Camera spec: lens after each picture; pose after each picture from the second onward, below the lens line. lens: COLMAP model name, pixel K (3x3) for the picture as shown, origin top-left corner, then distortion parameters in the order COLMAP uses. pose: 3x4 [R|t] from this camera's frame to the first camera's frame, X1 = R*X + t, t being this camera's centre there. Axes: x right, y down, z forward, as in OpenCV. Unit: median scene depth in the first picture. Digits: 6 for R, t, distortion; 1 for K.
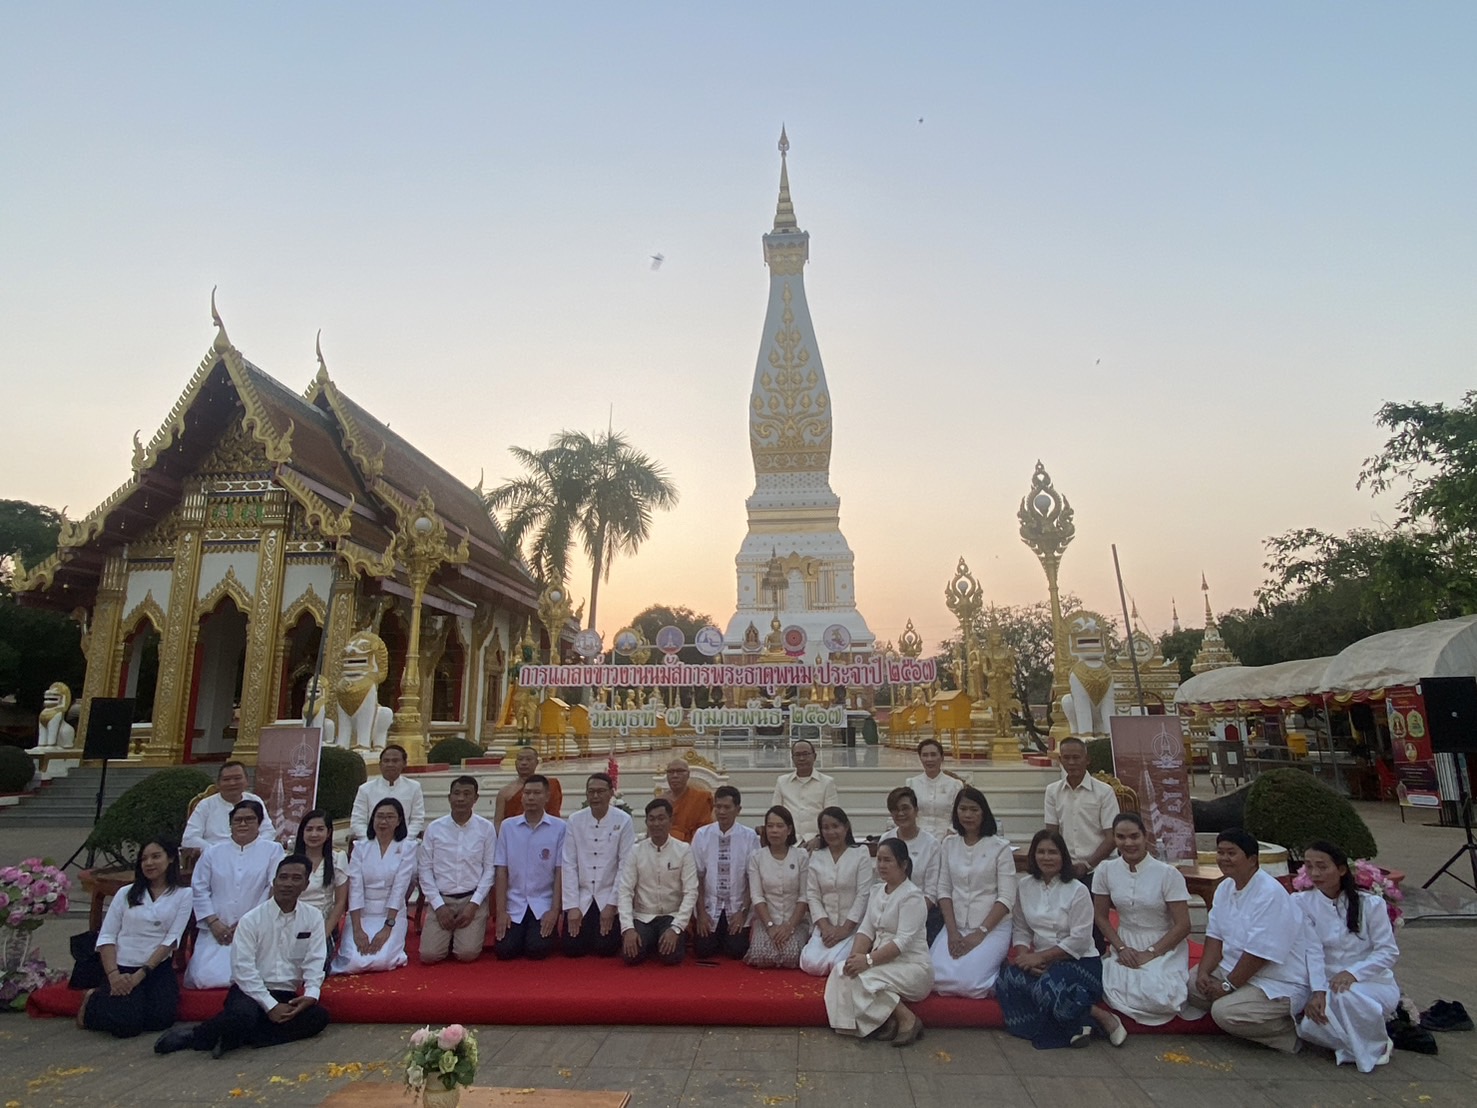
lens RADIAL K [[793.9, 0, 734.4], [0, 793.9, 557.8], [0, 0, 1]] dist [0.075632, -0.073783]
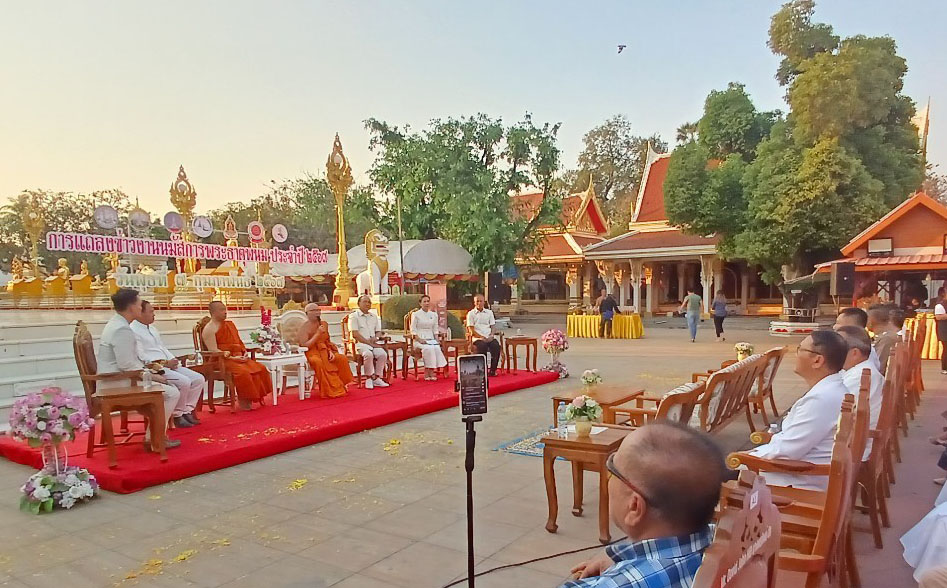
lens RADIAL K [[592.2, 0, 473.5], [0, 592.2, 294.0], [0, 0, 1]] dist [-0.000026, -0.000152]
pose [[0.545550, 0.007462, 0.838045, -0.634083], [-0.183659, 0.976719, 0.110862, 0.020204], [-0.817707, -0.214395, 0.534219, 0.054428]]
